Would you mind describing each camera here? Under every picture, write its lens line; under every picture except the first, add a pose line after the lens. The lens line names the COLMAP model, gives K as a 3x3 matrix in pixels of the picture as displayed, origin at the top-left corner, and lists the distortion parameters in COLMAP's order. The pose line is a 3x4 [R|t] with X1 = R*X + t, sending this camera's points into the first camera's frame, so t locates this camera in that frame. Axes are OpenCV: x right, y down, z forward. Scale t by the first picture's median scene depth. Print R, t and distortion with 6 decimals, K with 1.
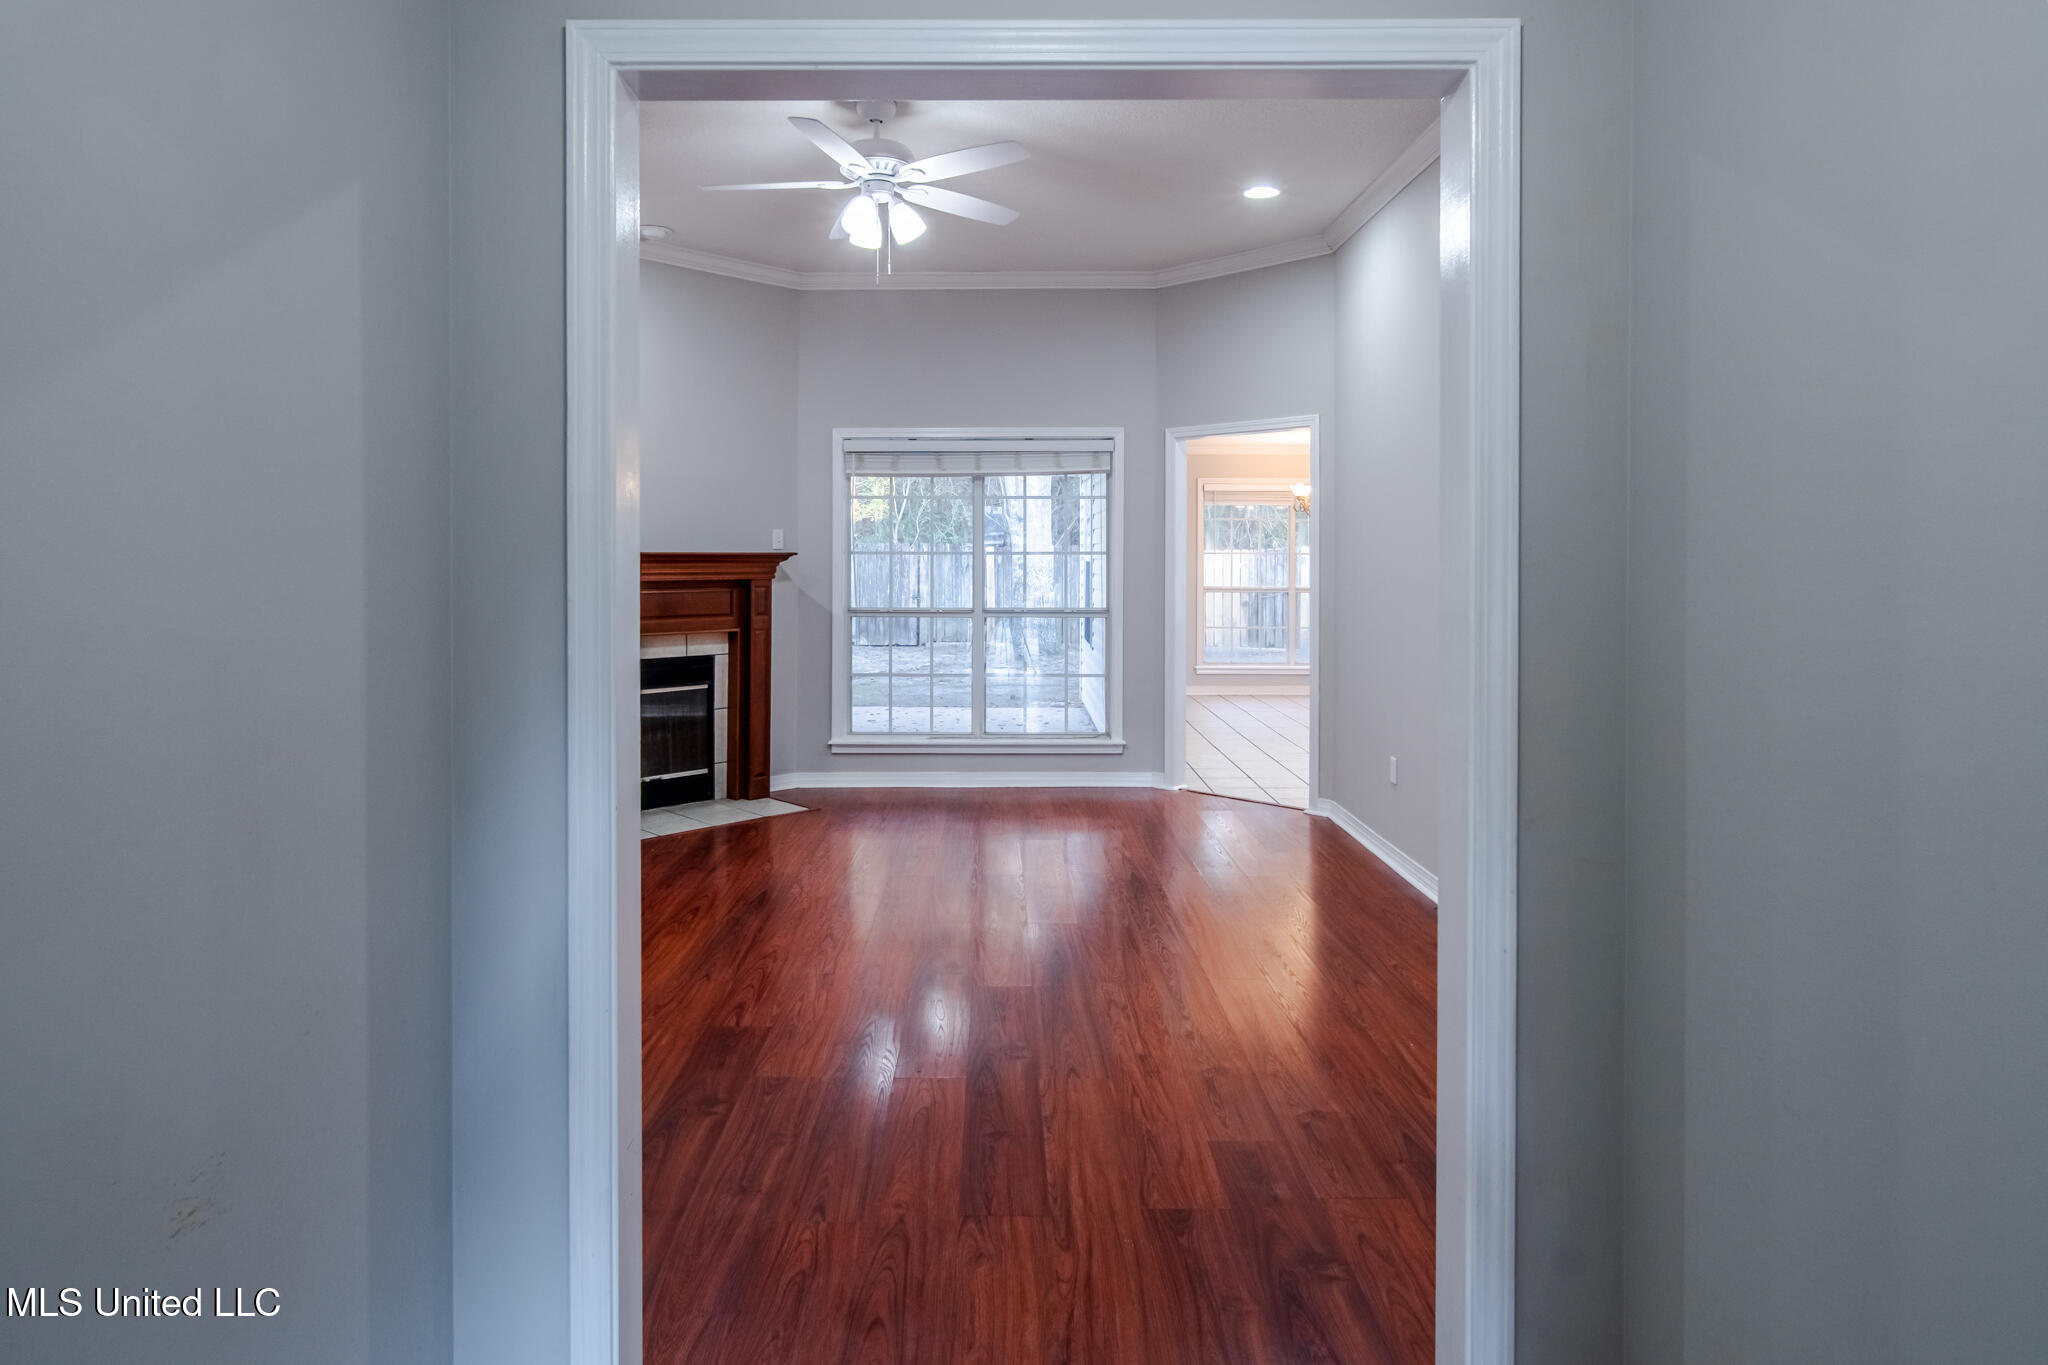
lens RADIAL K [[1163.7, 0, 1021.0], [0, 1163.7, 629.6], [0, 0, 1]] dist [0.000507, -0.000049]
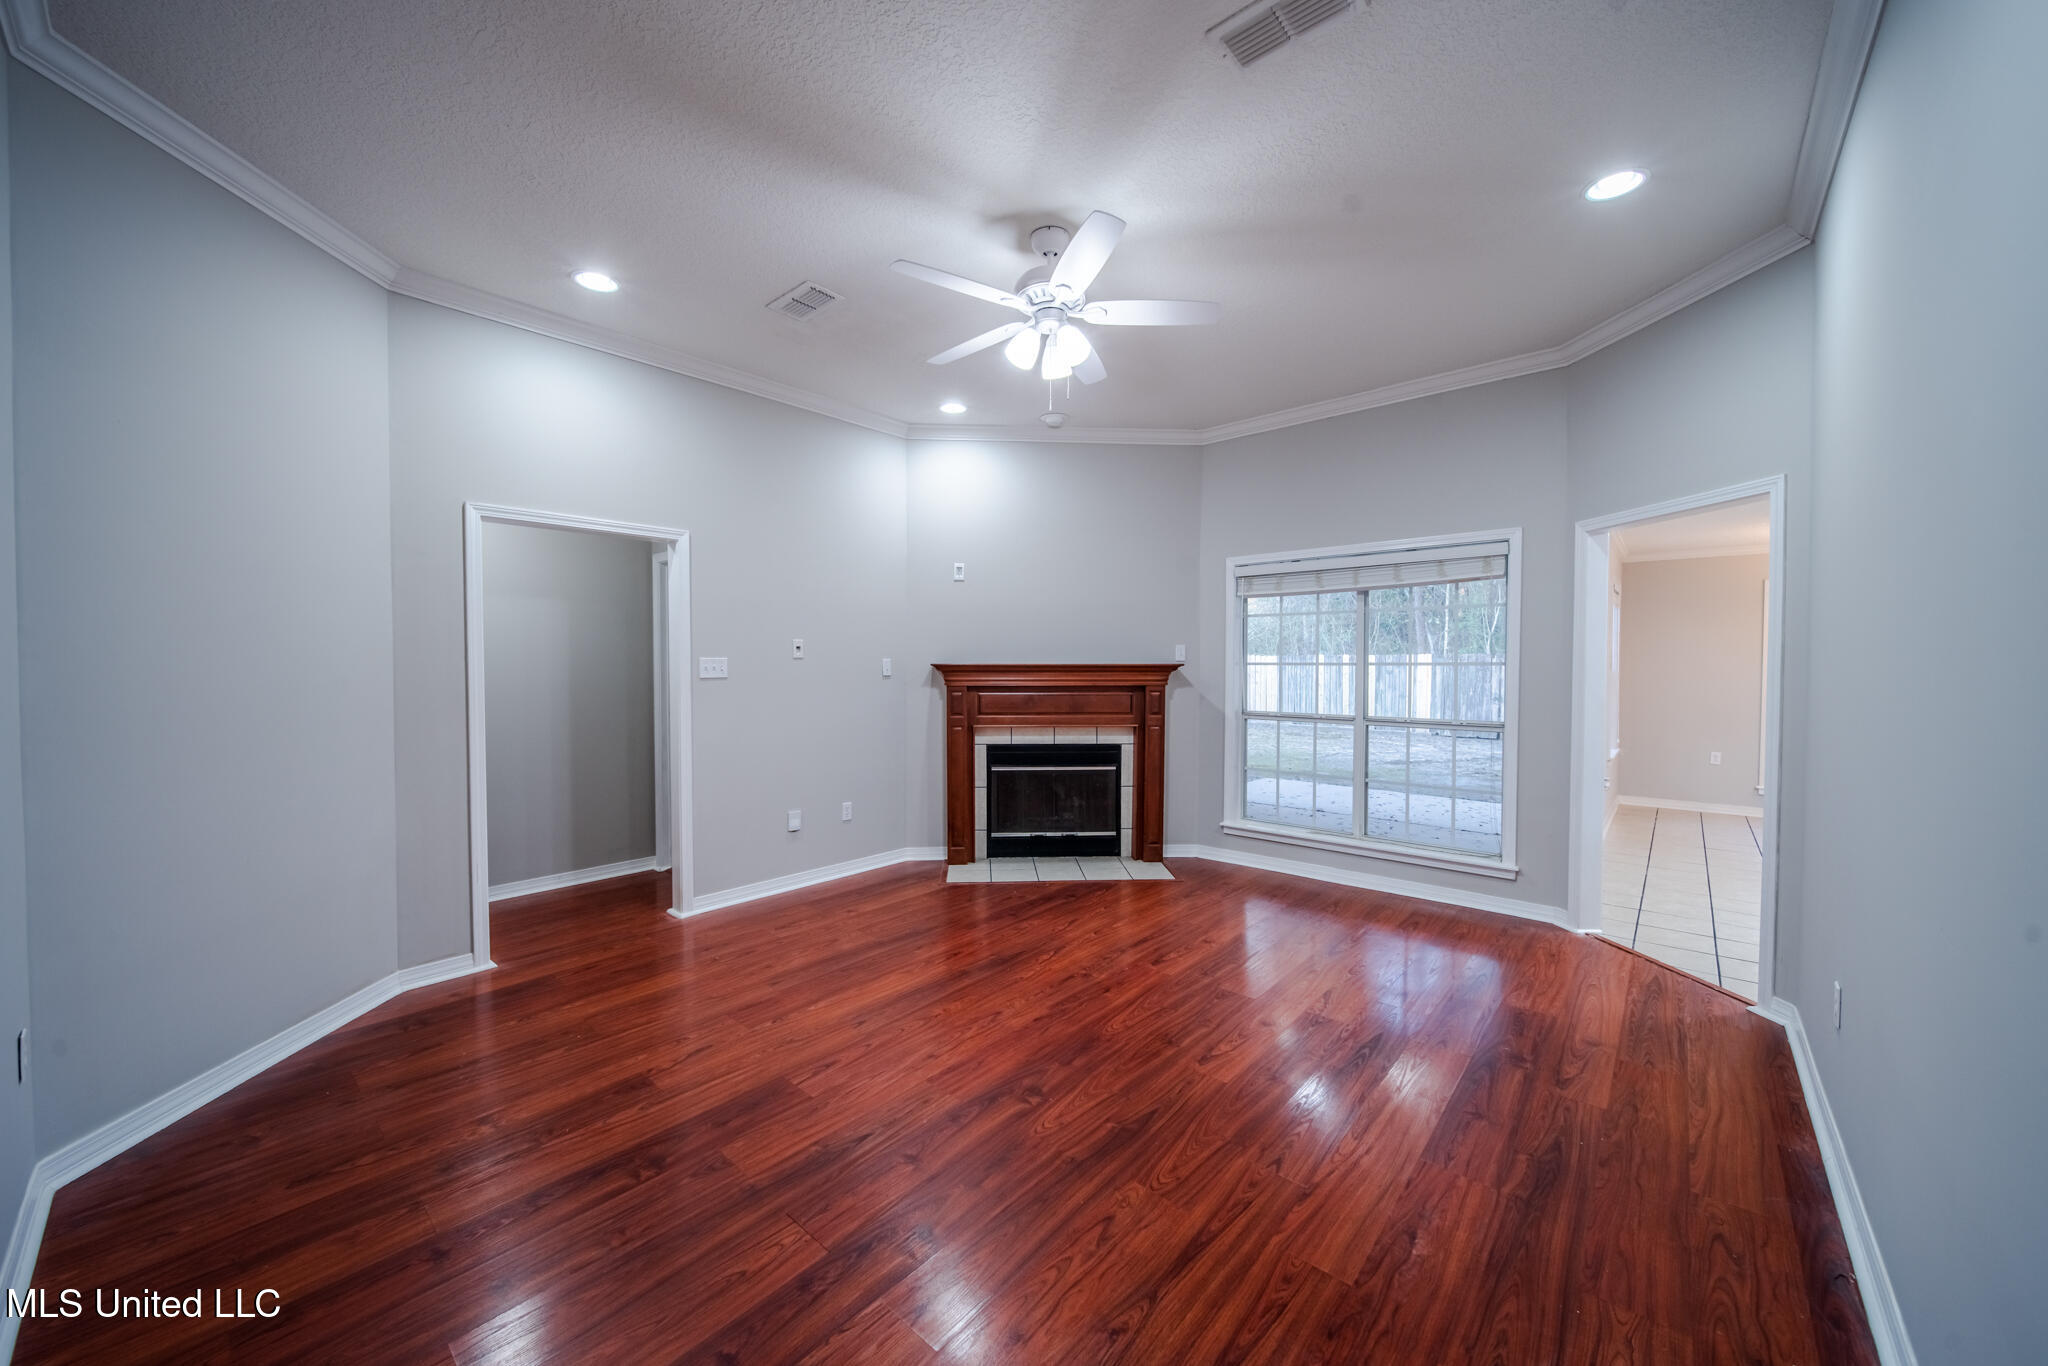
lens RADIAL K [[756.7, 0, 1023.1], [0, 756.7, 692.1], [0, 0, 1]] dist [0.001148, -0.000412]
pose [[0.737174, 0.024909, -0.675243, 0.203961], [-0.041283, 0.999114, -0.008214, -0.022285], [0.674440, 0.033931, 0.737549, 0.298087]]
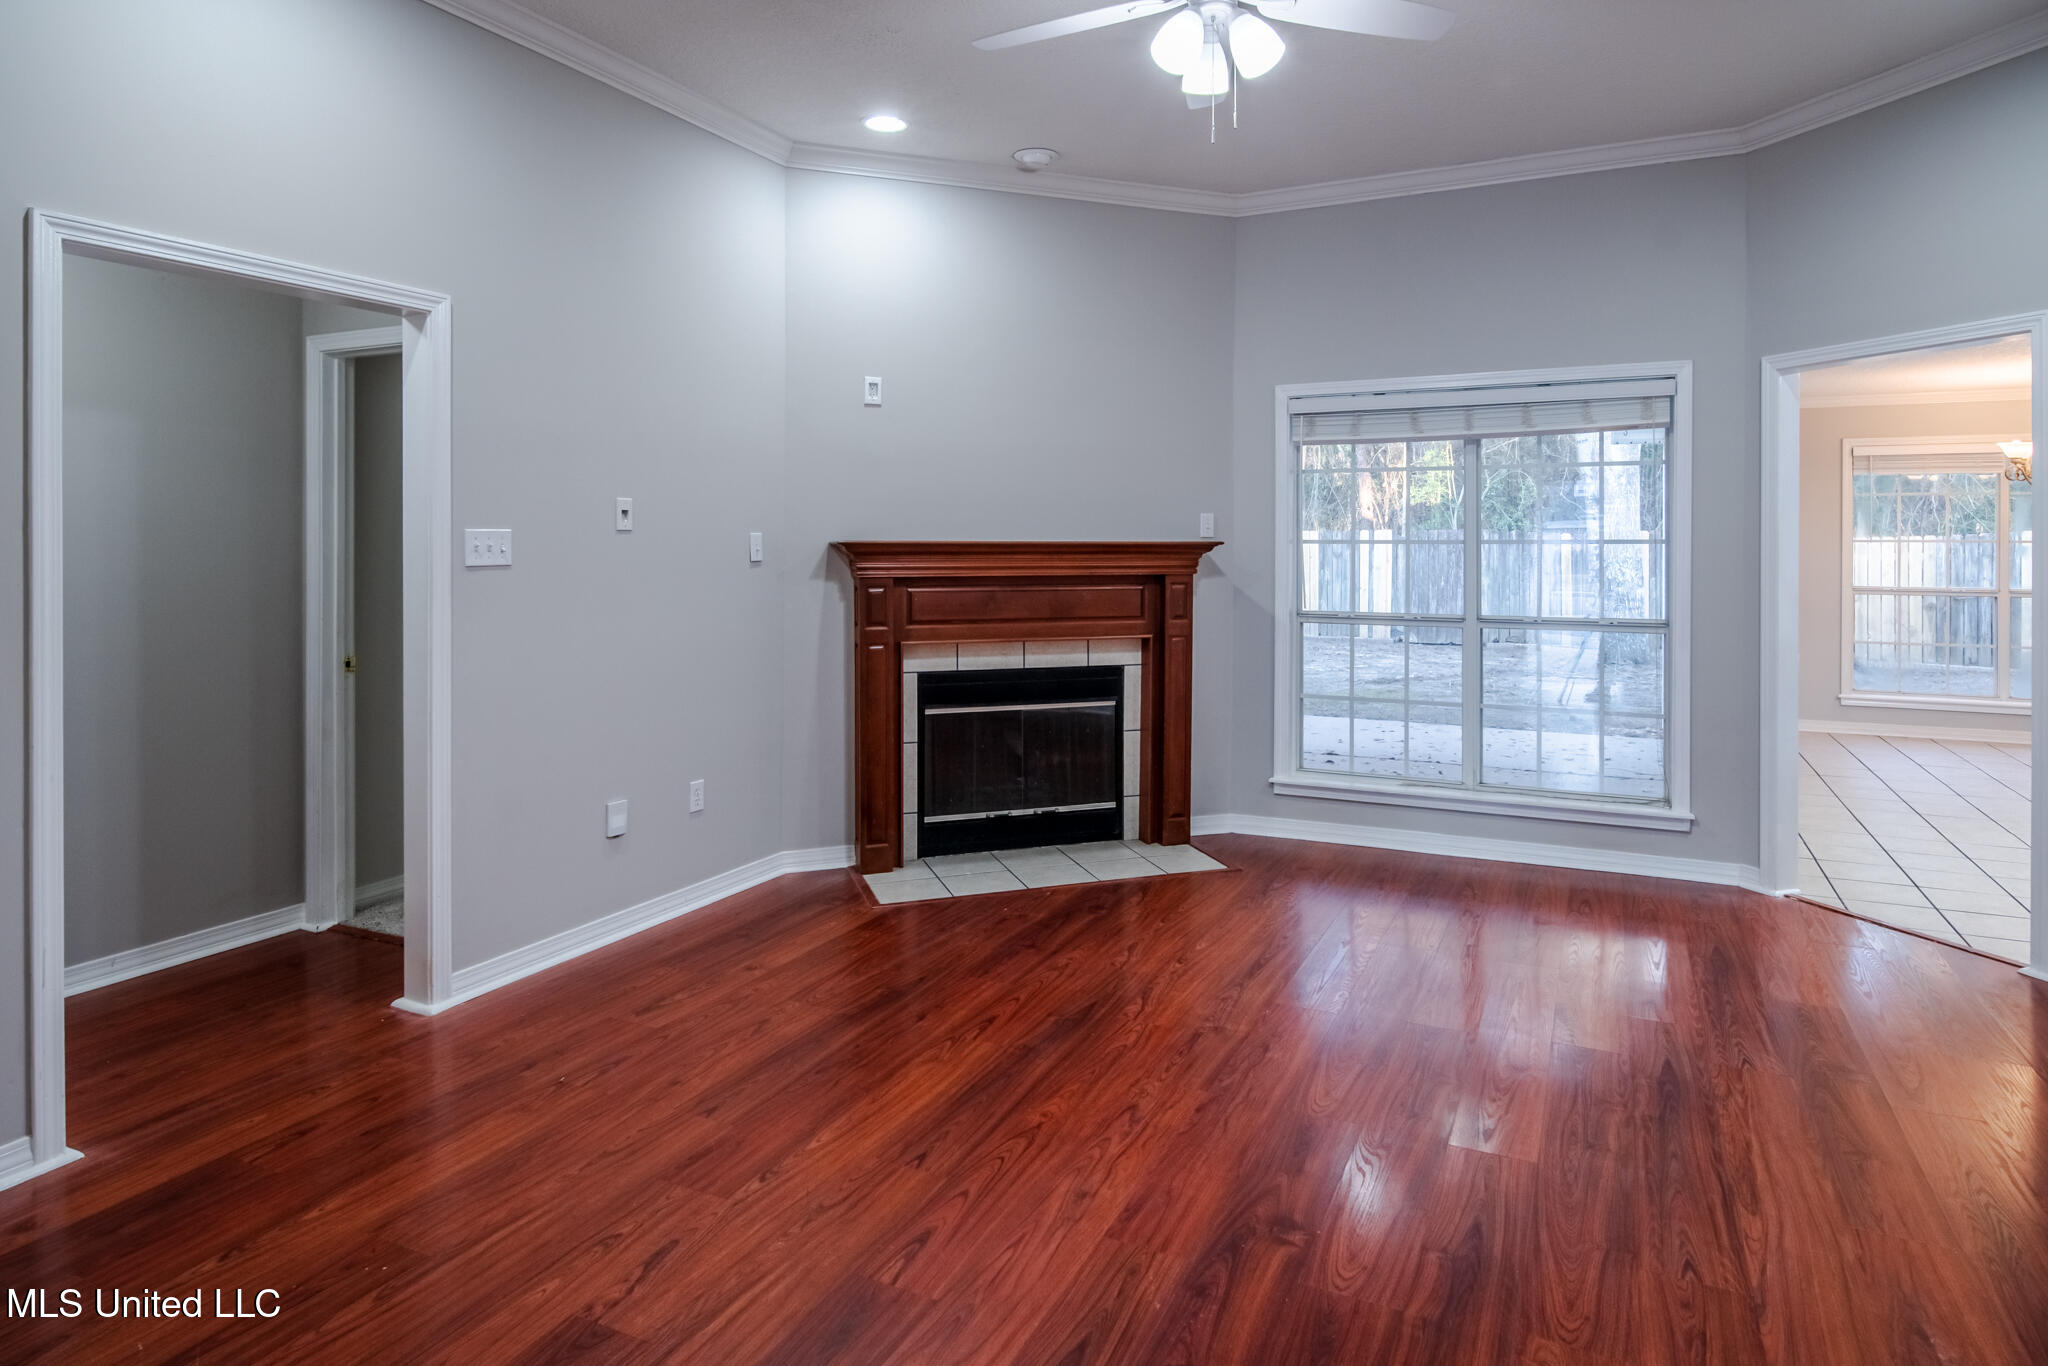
lens RADIAL K [[1163.7, 0, 1078.7], [0, 1163.7, 563.0], [0, 0, 1]] dist [0.000507, -0.000049]
pose [[0.901330, 0.006396, -0.433086, 0.060999], [-0.026587, 0.998823, -0.040580, -0.015419], [0.432317, 0.048090, 0.900438, 0.227066]]
